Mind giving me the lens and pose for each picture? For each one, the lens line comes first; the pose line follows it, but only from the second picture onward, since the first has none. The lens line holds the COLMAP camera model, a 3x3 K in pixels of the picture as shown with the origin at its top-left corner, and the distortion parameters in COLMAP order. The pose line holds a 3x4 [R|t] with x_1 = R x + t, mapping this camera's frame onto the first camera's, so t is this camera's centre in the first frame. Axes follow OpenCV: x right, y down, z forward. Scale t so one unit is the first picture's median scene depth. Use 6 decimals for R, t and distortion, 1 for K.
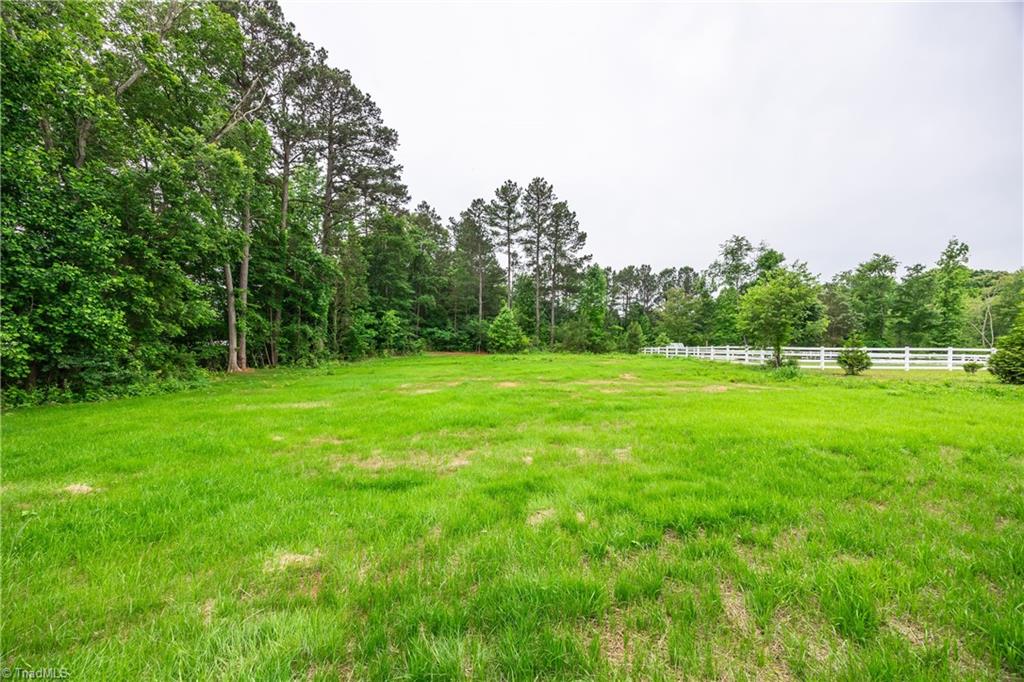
lens RADIAL K [[416.3, 0, 512.0], [0, 416.3, 341.0], [0, 0, 1]] dist [0.000758, 0.000123]
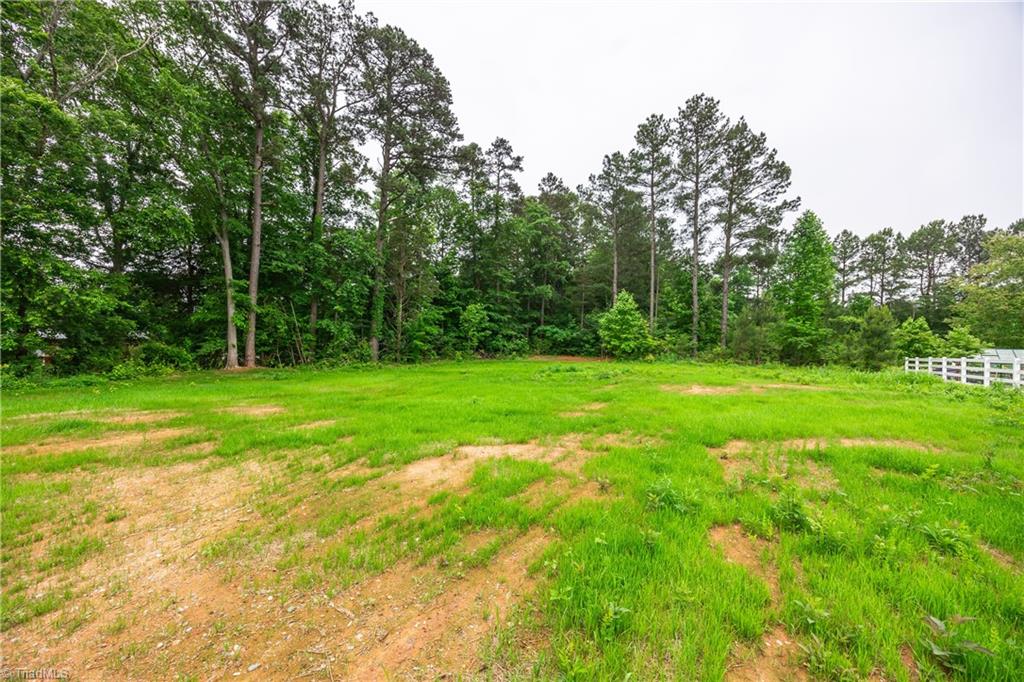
lens RADIAL K [[400.1, 0, 512.0], [0, 400.1, 341.0], [0, 0, 1]] dist [0.000369, 0.000102]
pose [[0.827964, 0.006598, -0.560742, 0.180010], [-0.011590, 0.999919, -0.005347, 0.003036], [0.560661, 0.010926, 0.827973, 0.315020]]
